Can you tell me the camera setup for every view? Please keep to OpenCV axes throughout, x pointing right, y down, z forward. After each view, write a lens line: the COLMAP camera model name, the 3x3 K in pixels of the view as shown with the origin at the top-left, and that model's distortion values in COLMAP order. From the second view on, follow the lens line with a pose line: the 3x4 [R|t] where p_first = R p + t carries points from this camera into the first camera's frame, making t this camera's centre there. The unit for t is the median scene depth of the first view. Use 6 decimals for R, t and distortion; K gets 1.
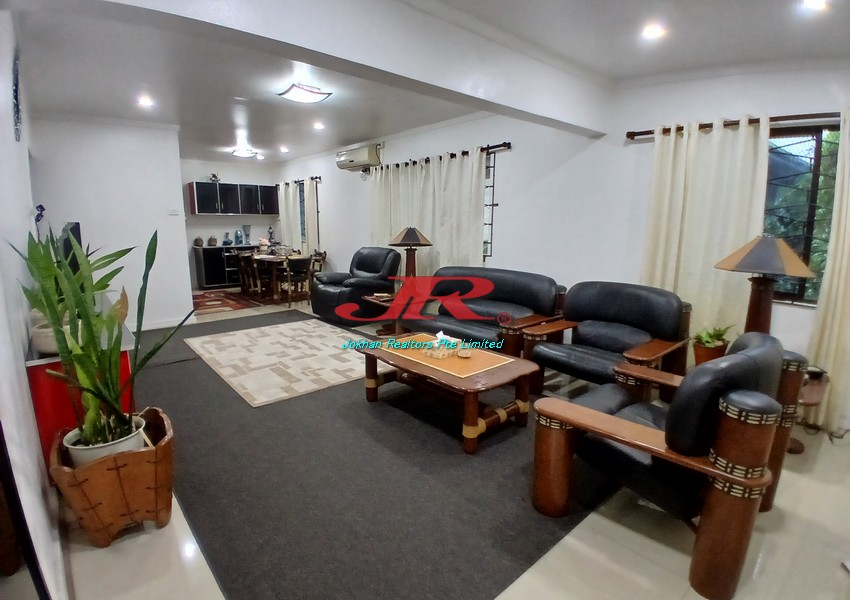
lens RADIAL K [[429.6, 0, 430.9], [0, 429.6, 298.5], [0, 0, 1]] dist [-0.006831, -0.037525]
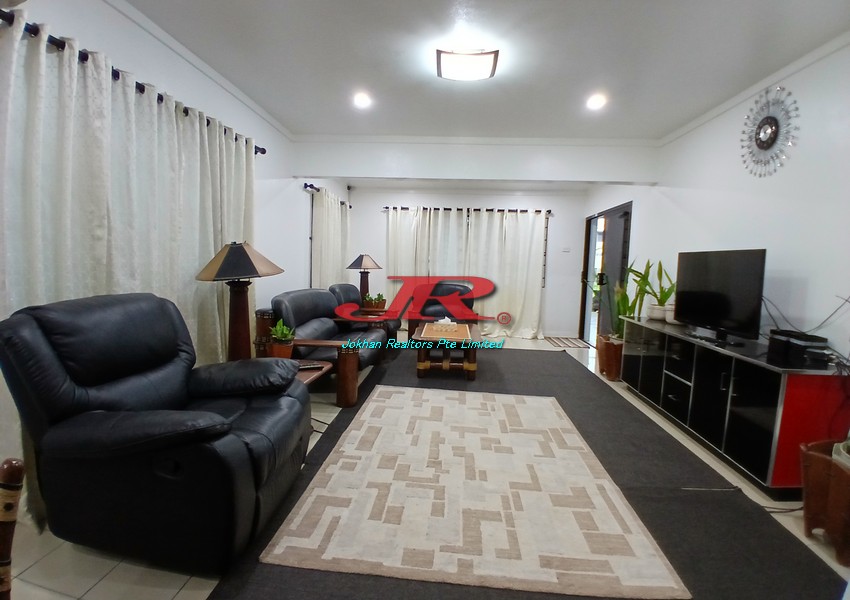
lens RADIAL K [[429.6, 0, 424.2], [0, 429.6, 303.8], [0, 0, 1]] dist [-0.006831, -0.037525]
pose [[-0.706284, -0.096069, 0.701380, -0.411922], [0.084952, 0.972088, 0.218695, -0.130451], [-0.702813, 0.214045, -0.678409, 0.850171]]
